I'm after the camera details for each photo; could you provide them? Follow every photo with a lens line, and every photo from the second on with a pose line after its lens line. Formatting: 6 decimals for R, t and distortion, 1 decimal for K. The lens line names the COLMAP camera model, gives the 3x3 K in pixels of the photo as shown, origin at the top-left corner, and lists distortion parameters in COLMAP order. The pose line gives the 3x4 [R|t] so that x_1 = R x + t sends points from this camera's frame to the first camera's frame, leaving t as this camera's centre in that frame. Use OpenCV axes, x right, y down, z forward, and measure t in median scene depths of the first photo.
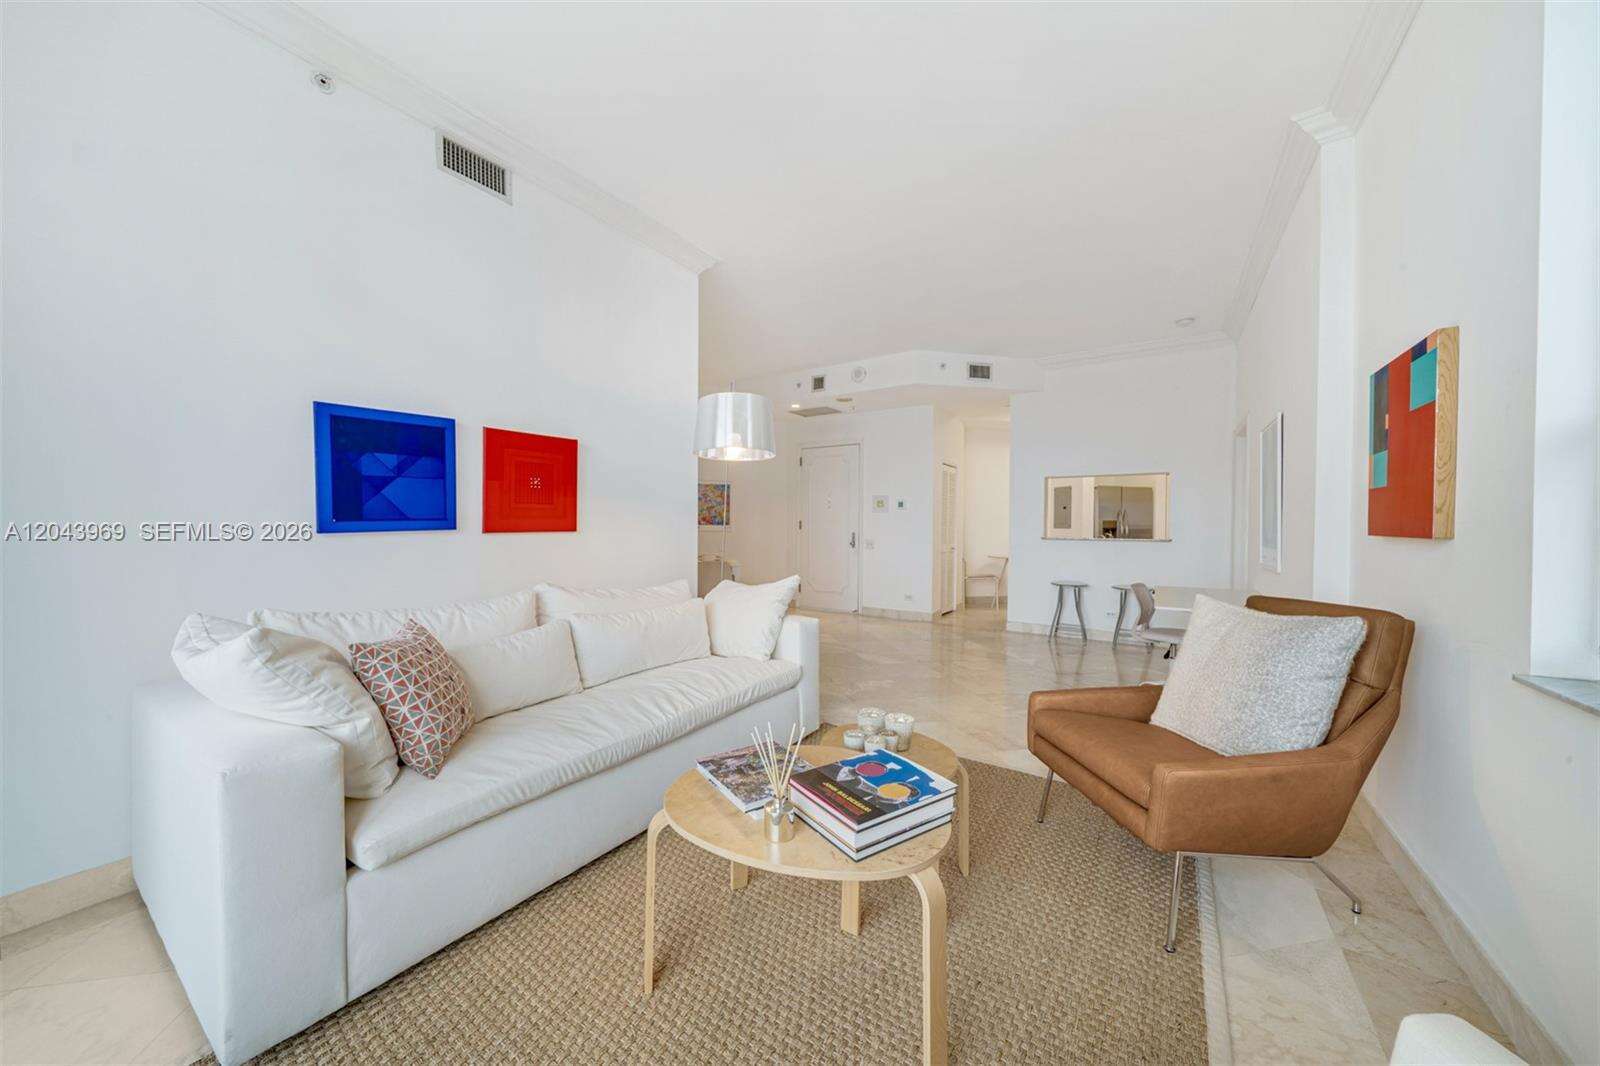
lens RADIAL K [[554.3, 0, 789.2], [0, 554.3, 530.3], [0, 0, 1]] dist [-0.005799, -0.000072]
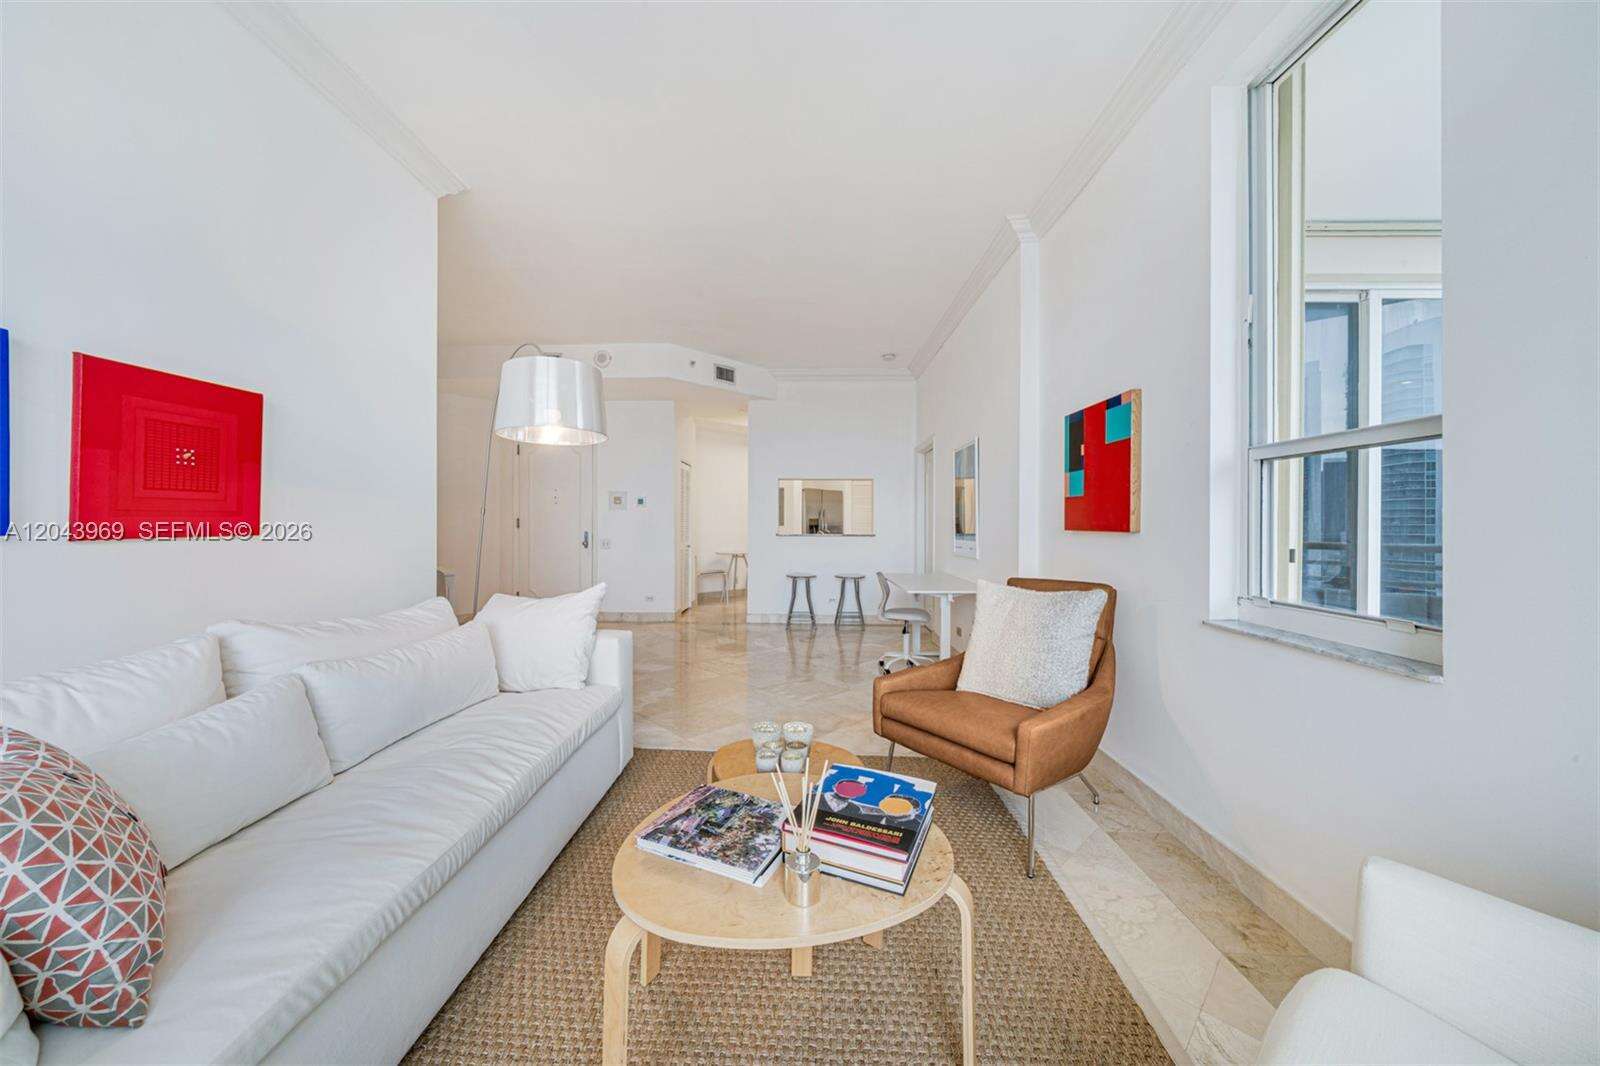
lens RADIAL K [[554.3, 0, 789.7], [0, 554.3, 523.3], [0, 0, 1]] dist [-0.005799, -0.000072]
pose [[0.849444, -0.003066, 0.527670, -0.281566], [0.007322, 0.999955, -0.005977, -0.005073], [-0.527628, 0.008941, 0.849429, 0.174581]]
